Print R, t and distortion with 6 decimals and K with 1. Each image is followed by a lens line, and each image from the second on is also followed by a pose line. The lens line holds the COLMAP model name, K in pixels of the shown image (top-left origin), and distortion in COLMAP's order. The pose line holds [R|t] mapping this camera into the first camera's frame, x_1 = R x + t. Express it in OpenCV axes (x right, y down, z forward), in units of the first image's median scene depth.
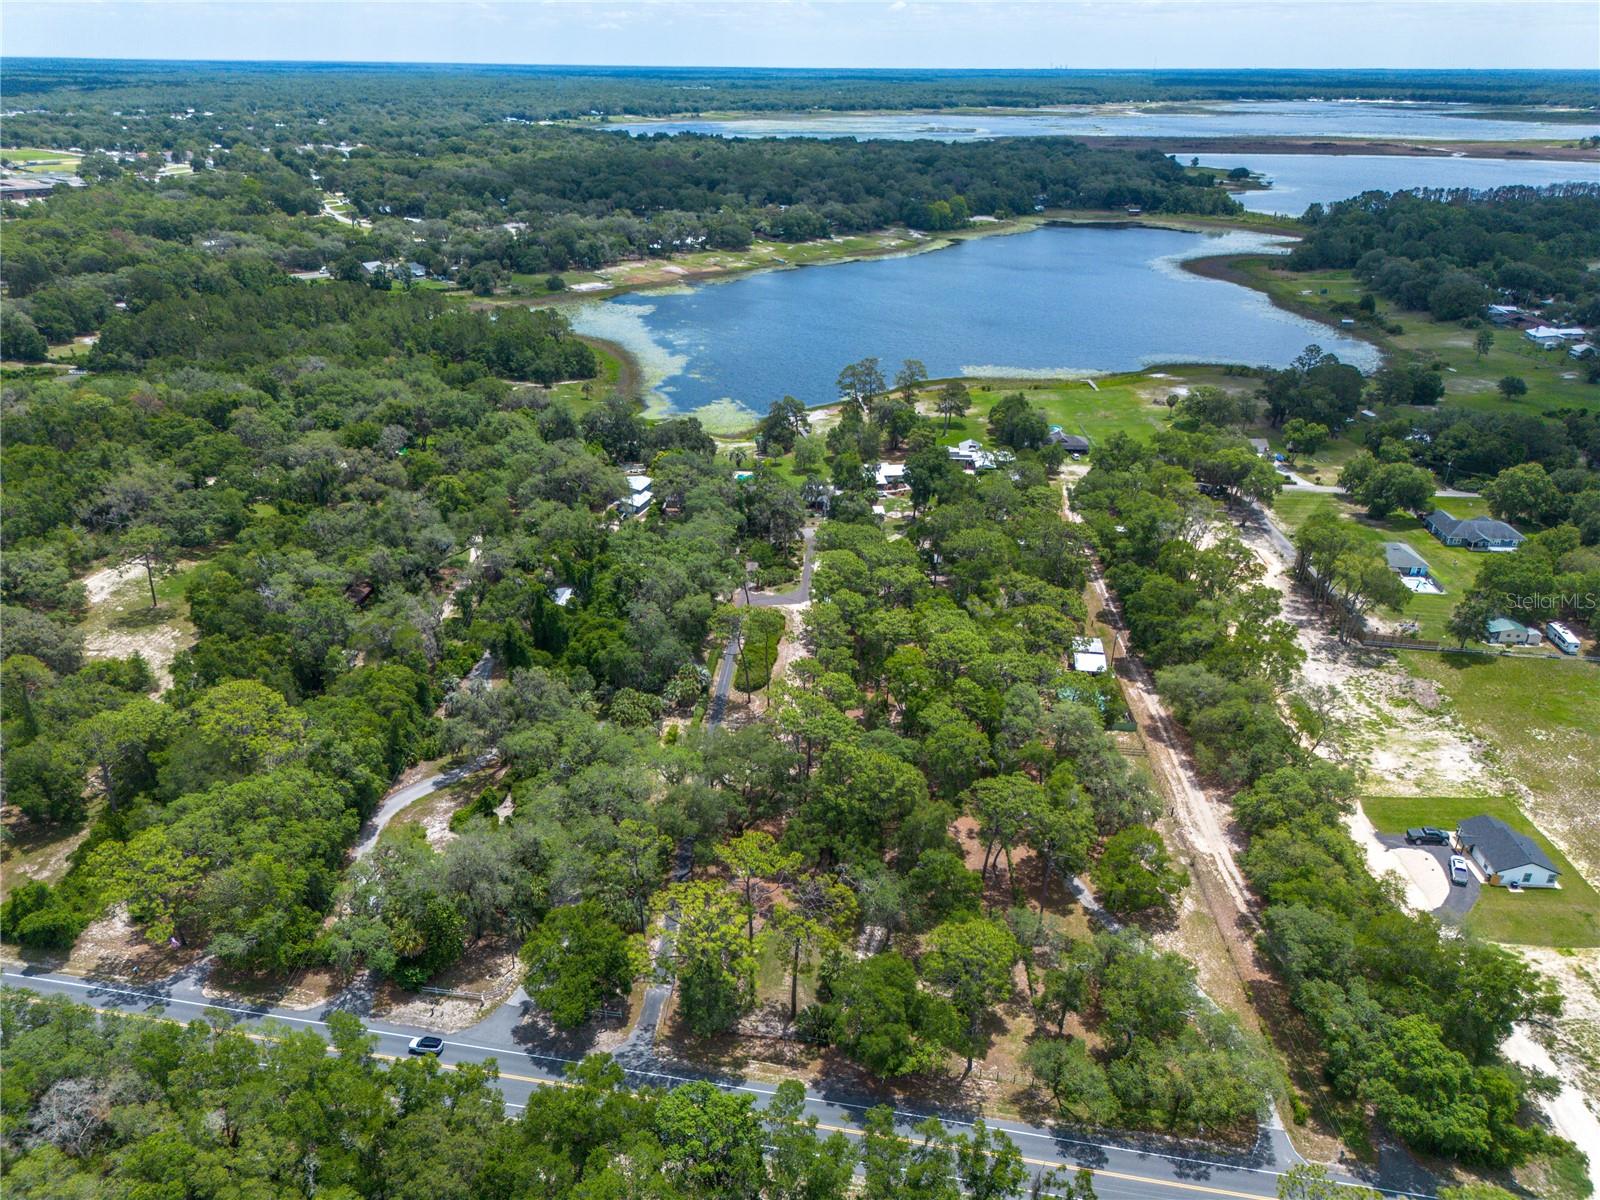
lens RADIAL K [[1123.4, 0, 798.9], [0, 1123.4, 598.8], [0, 0, 1]] dist [0.067016, -0.061129]
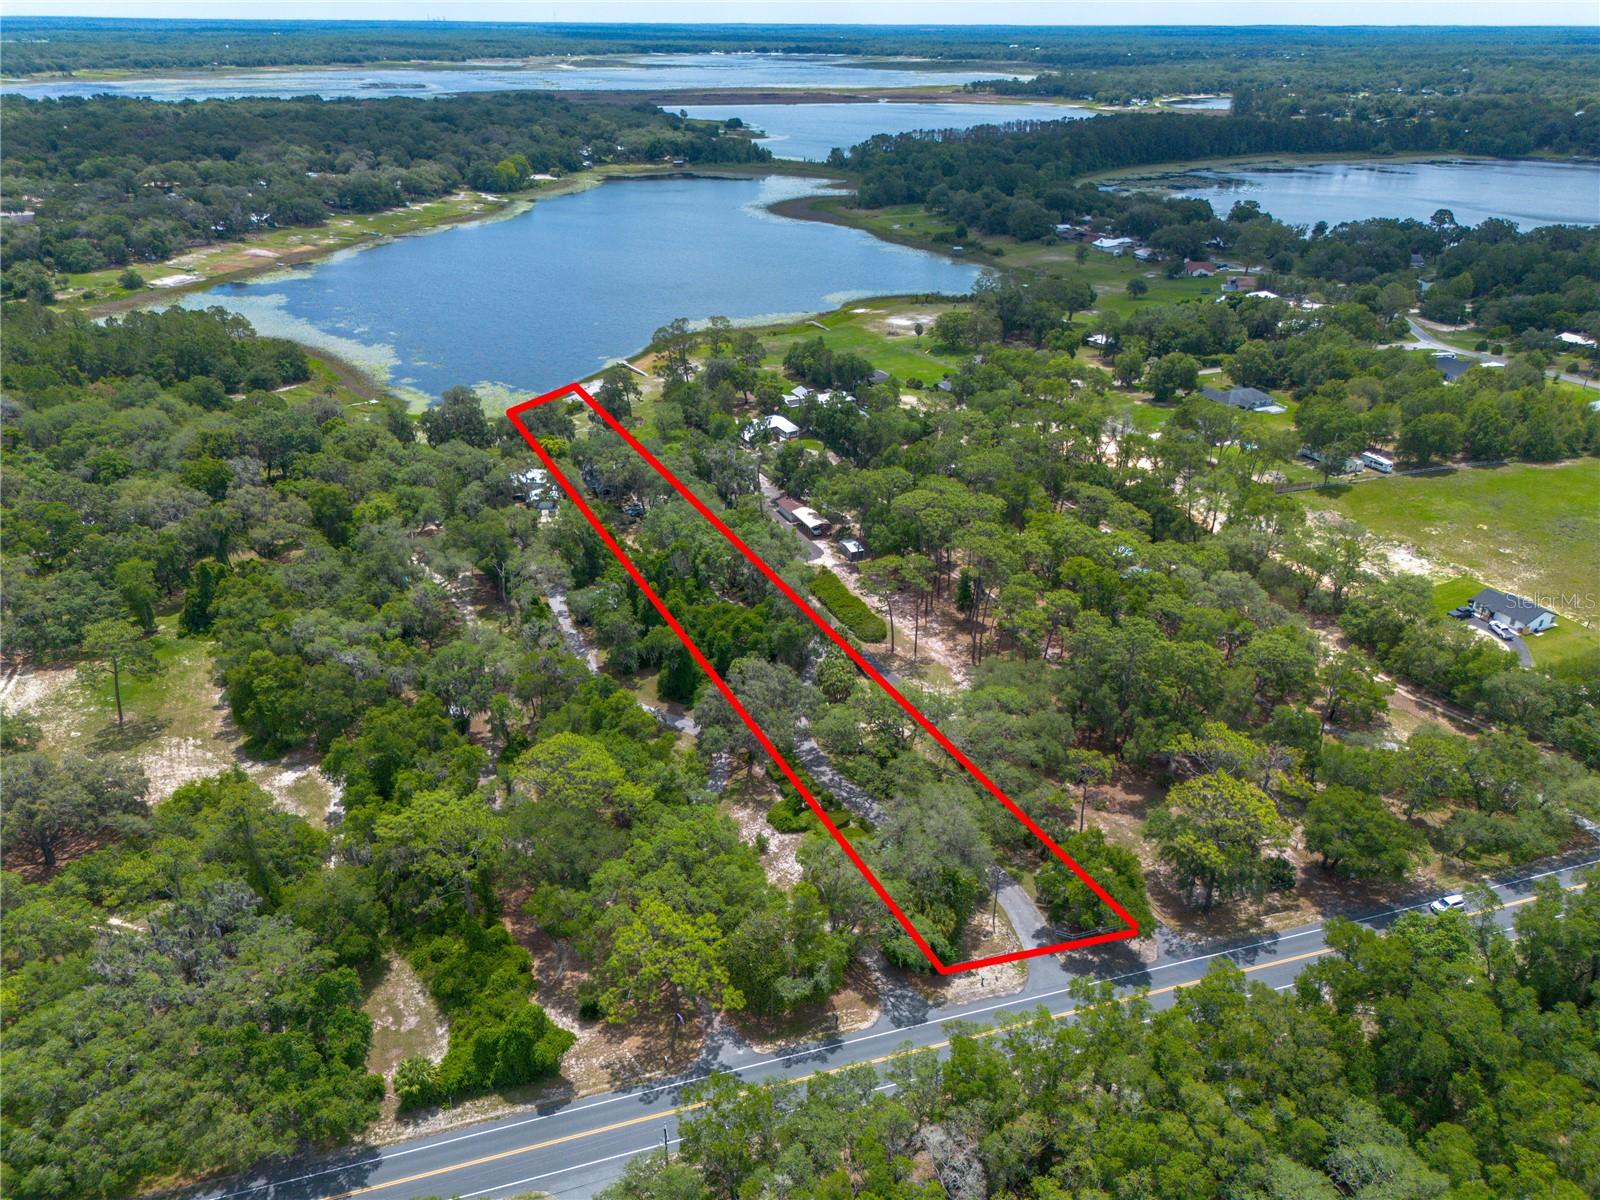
lens RADIAL K [[1123.4, 0, 798.9], [0, 1123.4, 598.8], [0, 0, 1]] dist [0.067016, -0.061129]
pose [[0.885626, -0.213499, 0.412412, -0.184899], [0.199703, 0.976839, 0.076845, -0.017246], [-0.419267, 0.014304, 0.907750, 0.036280]]
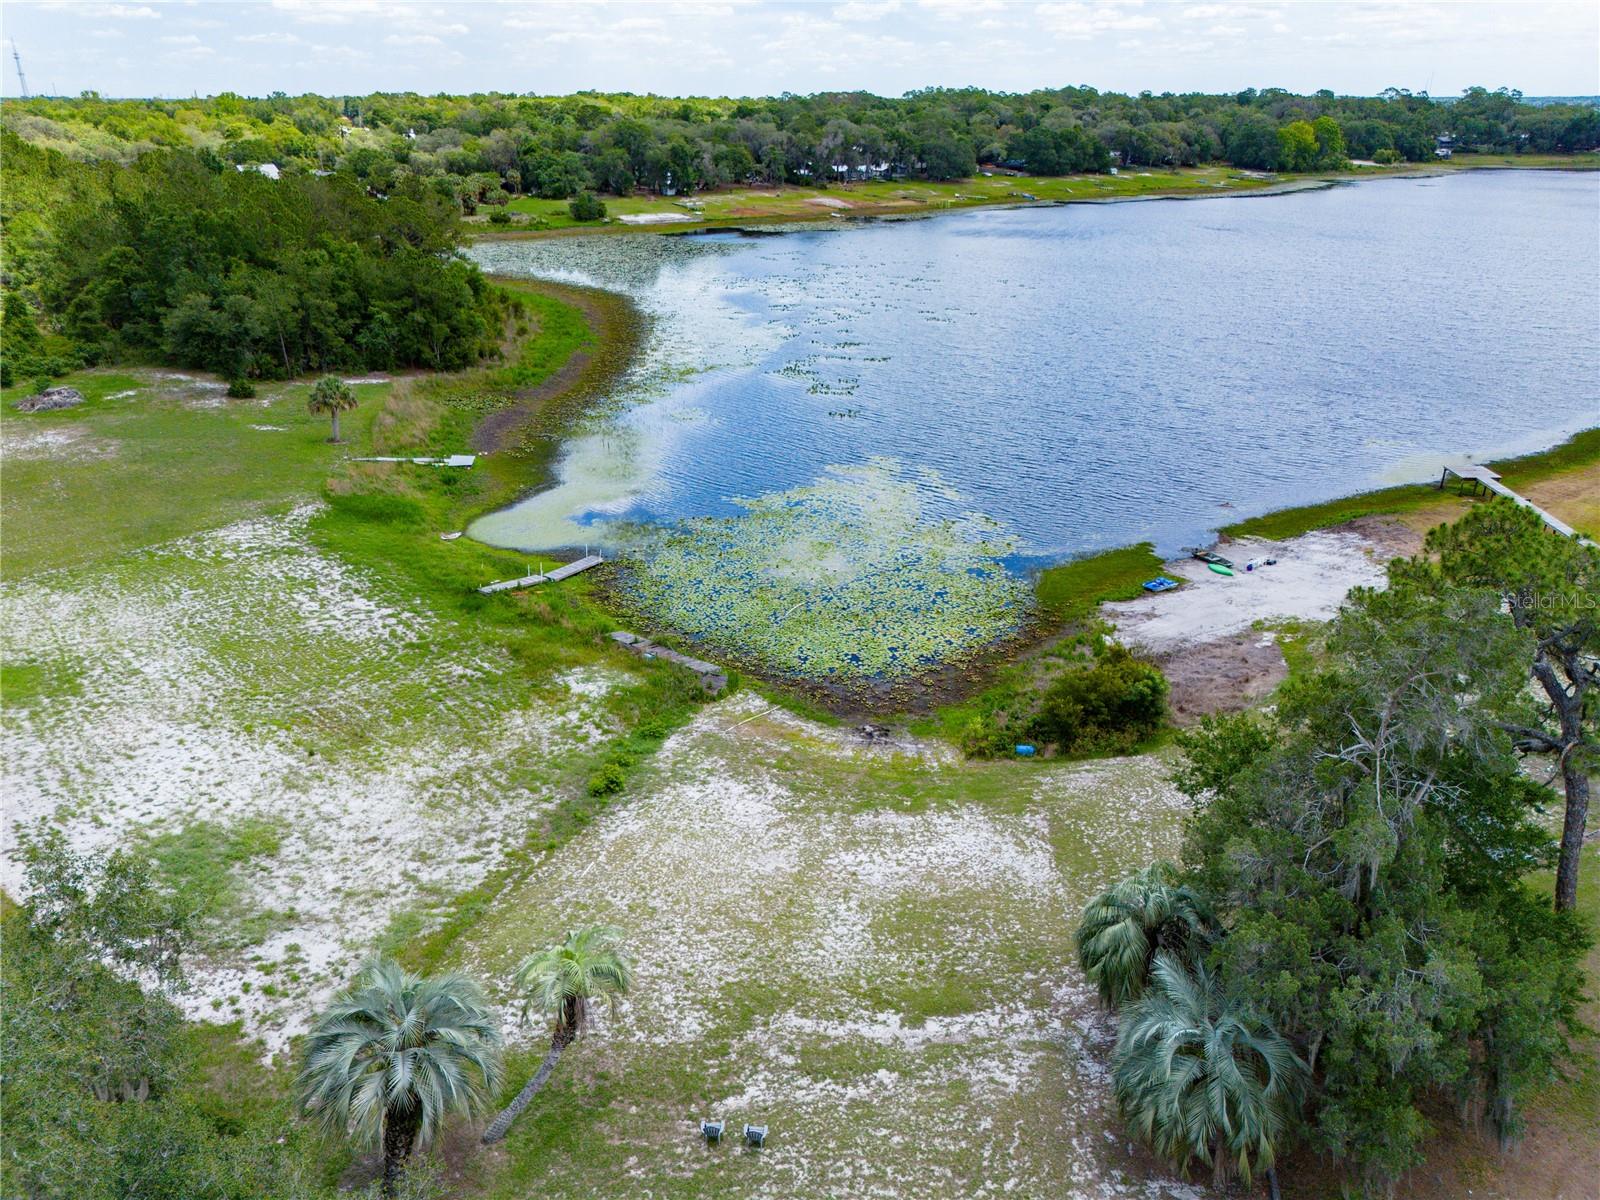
lens RADIAL K [[1123.4, 0, 798.9], [0, 1123.4, 598.8], [0, 0, 1]] dist [0.067016, -0.061129]
pose [[0.985037, 0.060360, -0.161430, -0.029326], [-0.065479, 0.997500, -0.026577, -0.100142], [0.159422, 0.036750, 0.986526, 0.540916]]
